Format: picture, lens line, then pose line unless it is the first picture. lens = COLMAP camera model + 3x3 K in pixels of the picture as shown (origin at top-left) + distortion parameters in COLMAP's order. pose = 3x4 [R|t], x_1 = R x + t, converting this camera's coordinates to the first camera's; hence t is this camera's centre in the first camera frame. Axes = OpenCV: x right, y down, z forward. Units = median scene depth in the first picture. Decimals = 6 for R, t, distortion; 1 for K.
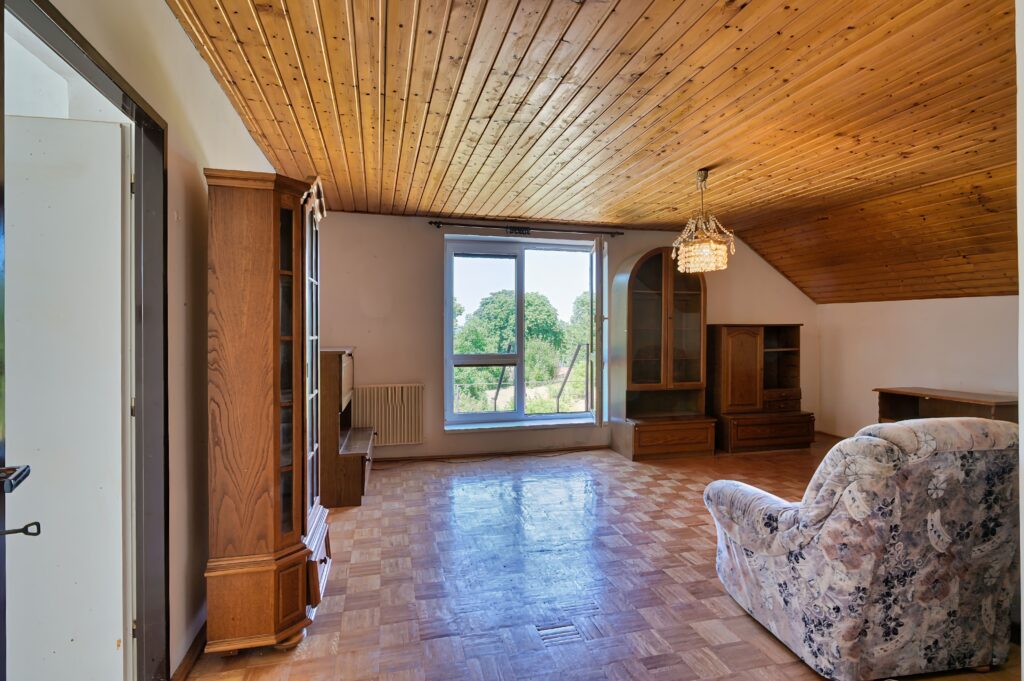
lens RADIAL K [[503.2, 0, 511.5], [0, 503.2, 335.4], [0, 0, 1]] dist [-0.004548, 0.000184]
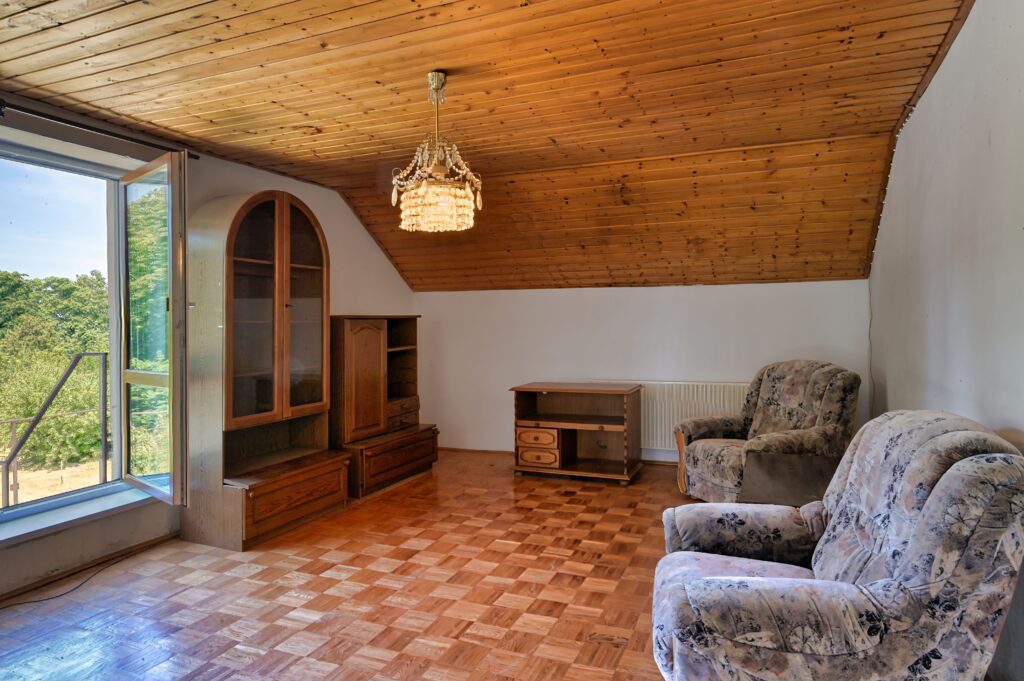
lens RADIAL K [[626.3, 0, 515.7], [0, 626.3, 325.7], [0, 0, 1]] dist [0.003537, 0.001747]
pose [[0.604879, -0.011919, 0.796228, -0.138977], [0.021626, 0.999765, -0.001464, -0.002010], [-0.796023, 0.018105, 0.604995, 0.306663]]
